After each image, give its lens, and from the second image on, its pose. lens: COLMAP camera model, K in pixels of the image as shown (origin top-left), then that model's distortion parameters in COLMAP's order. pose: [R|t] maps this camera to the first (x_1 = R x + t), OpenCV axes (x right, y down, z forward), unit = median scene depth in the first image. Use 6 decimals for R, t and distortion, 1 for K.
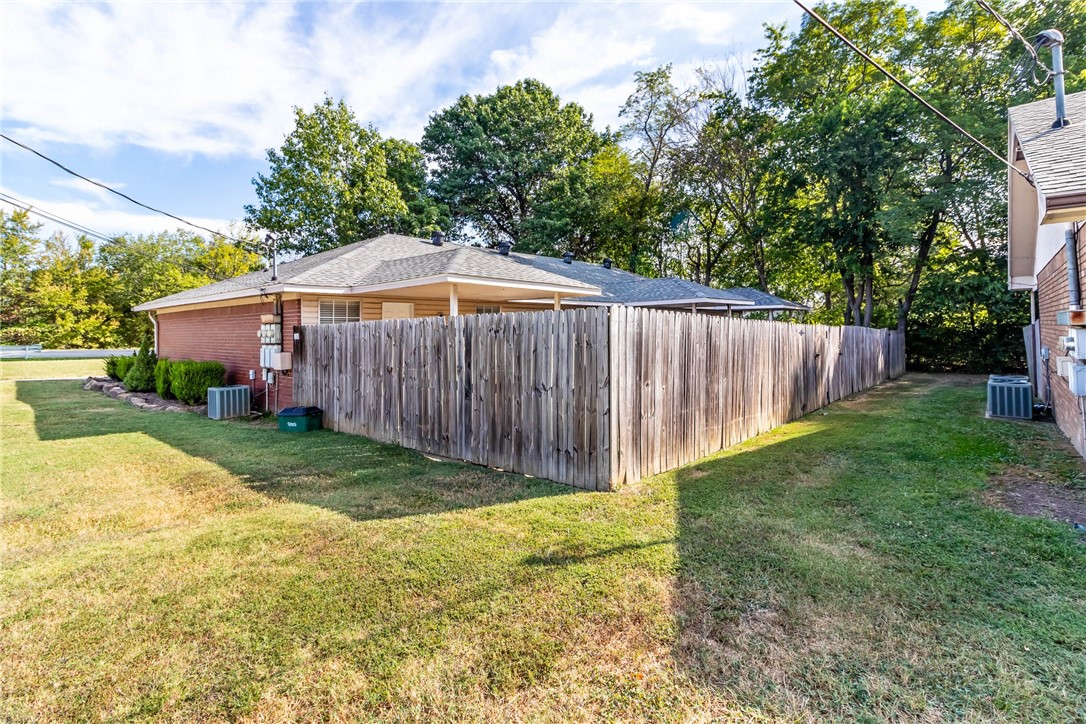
lens RADIAL K [[516.2, 0, 542.9], [0, 516.2, 361.6], [0, 0, 1]] dist [0.001730, -0.000492]
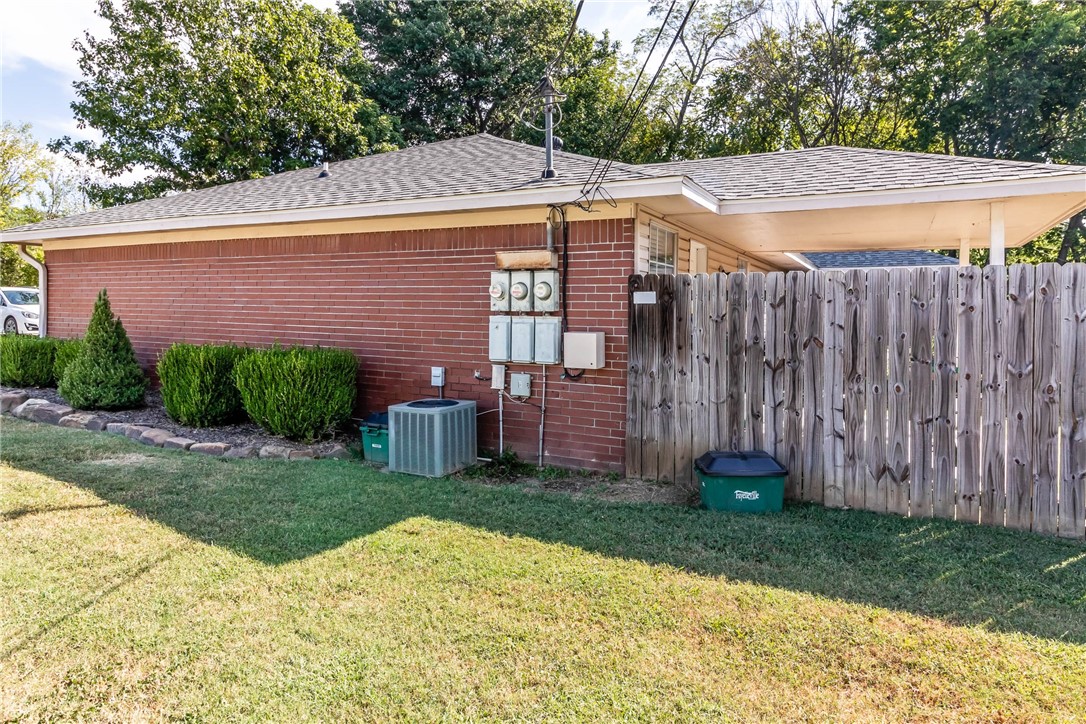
lens RADIAL K [[655.2, 0, 543.2], [0, 655.2, 362.4], [0, 0, 1]] dist [0.000661, 0.000416]
pose [[0.973801, 0.009832, 0.227189, -0.645923], [-0.013841, 0.999775, 0.016059, 0.001193], [-0.226980, -0.018783, 0.973718, 0.408204]]
